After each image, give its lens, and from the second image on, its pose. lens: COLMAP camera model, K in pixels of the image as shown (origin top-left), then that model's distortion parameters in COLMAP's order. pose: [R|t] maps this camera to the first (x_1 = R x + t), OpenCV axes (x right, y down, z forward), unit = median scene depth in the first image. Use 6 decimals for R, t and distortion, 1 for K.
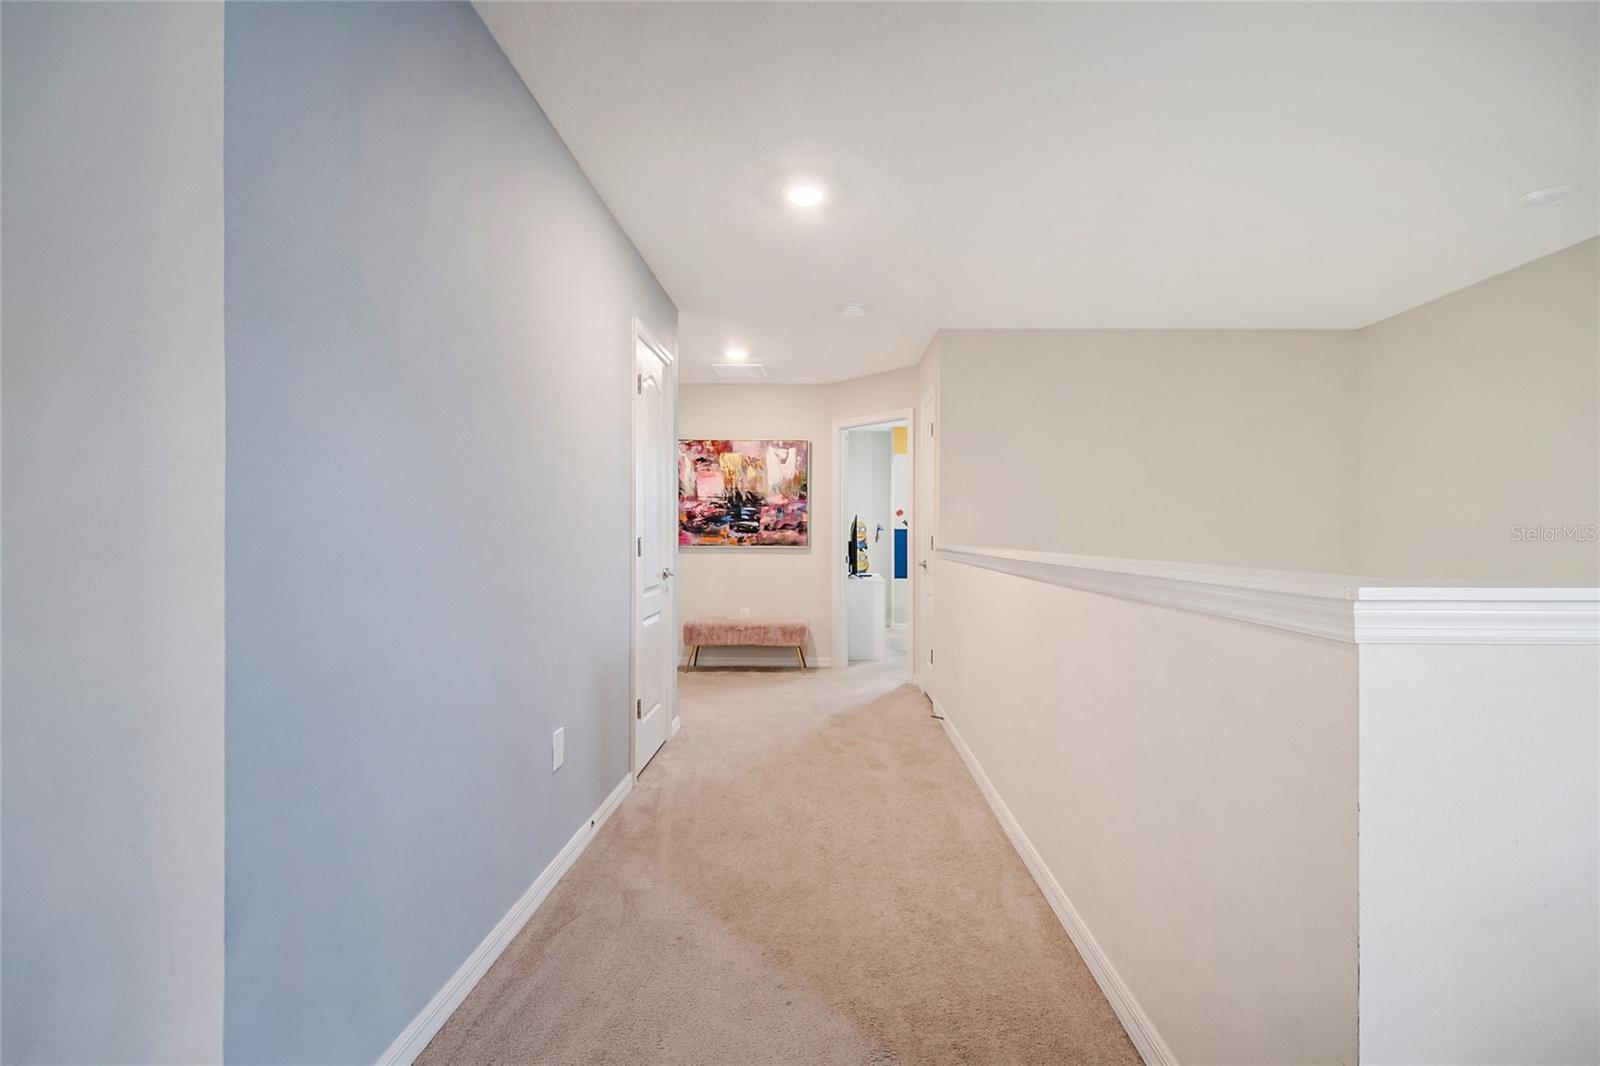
lens RADIAL K [[706.5, 0, 797.1], [0, 706.5, 531.8], [0, 0, 1]] dist [-0.010283, -0.002267]
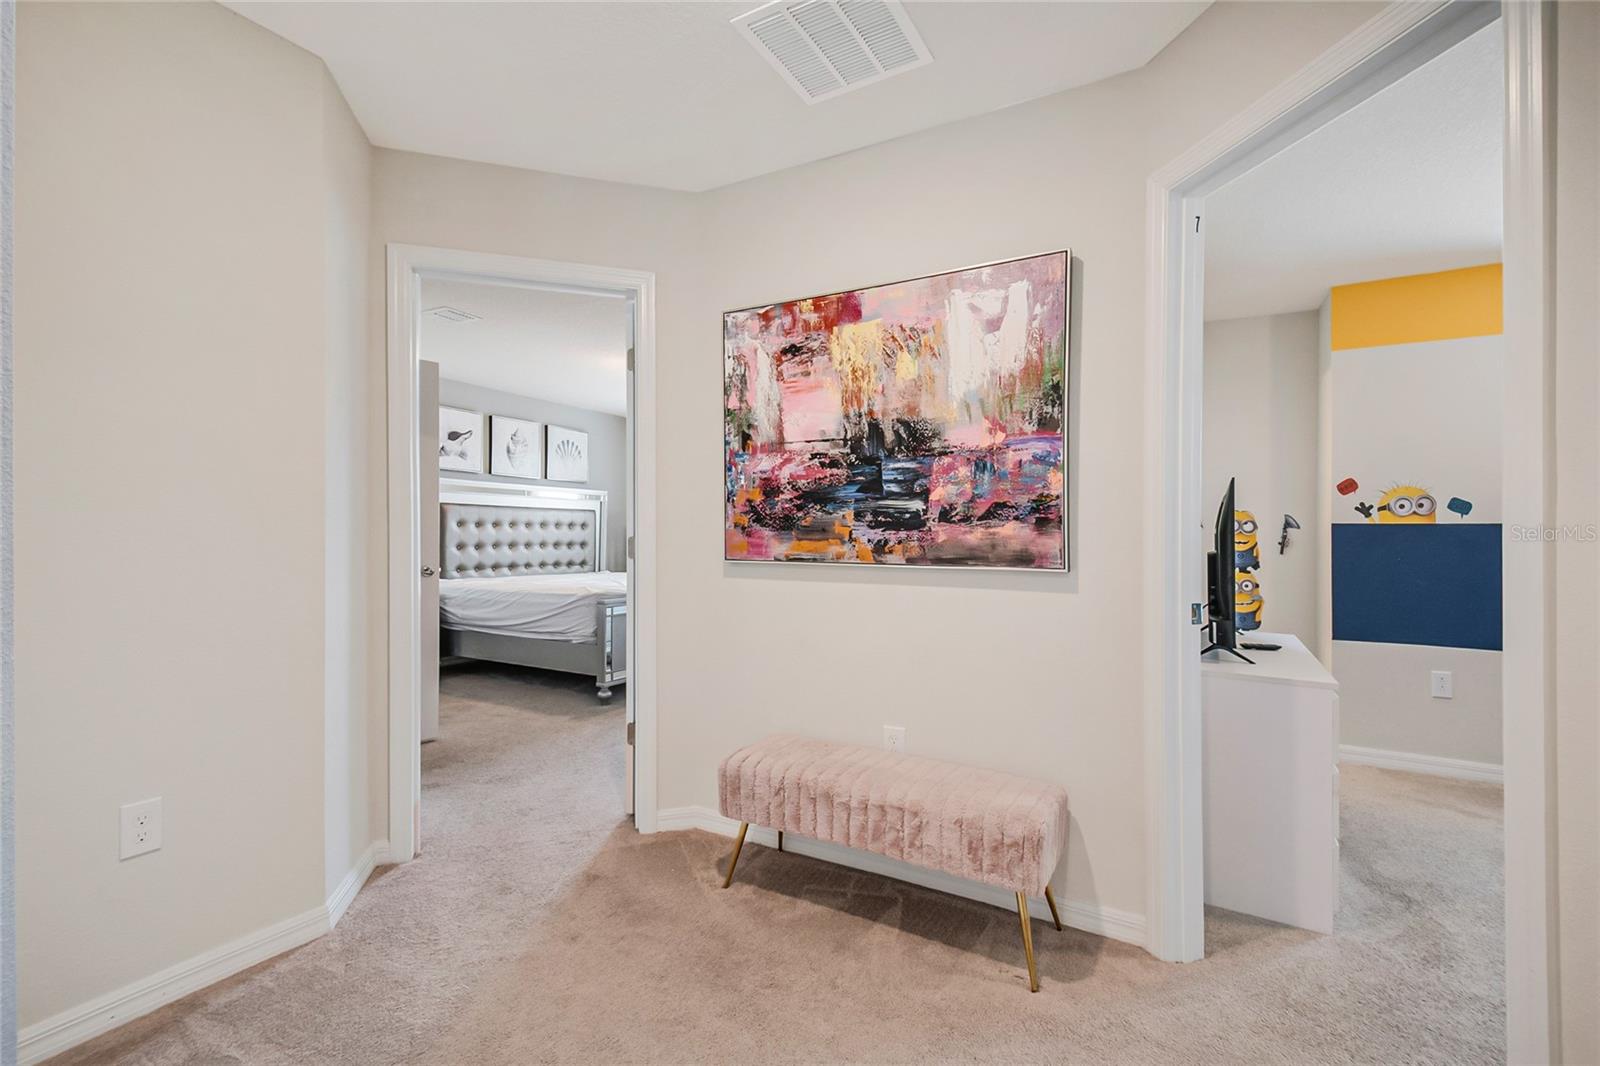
lens RADIAL K [[706.5, 0, 810.7], [0, 706.5, 542.6], [0, 0, 1]] dist [-0.010283, -0.002267]
pose [[0.898584, 0.004444, -0.438778, 0.052891], [-0.000229, 0.999953, 0.009657, 0.004789], [0.438801, -0.008577, 0.898543, 0.642075]]
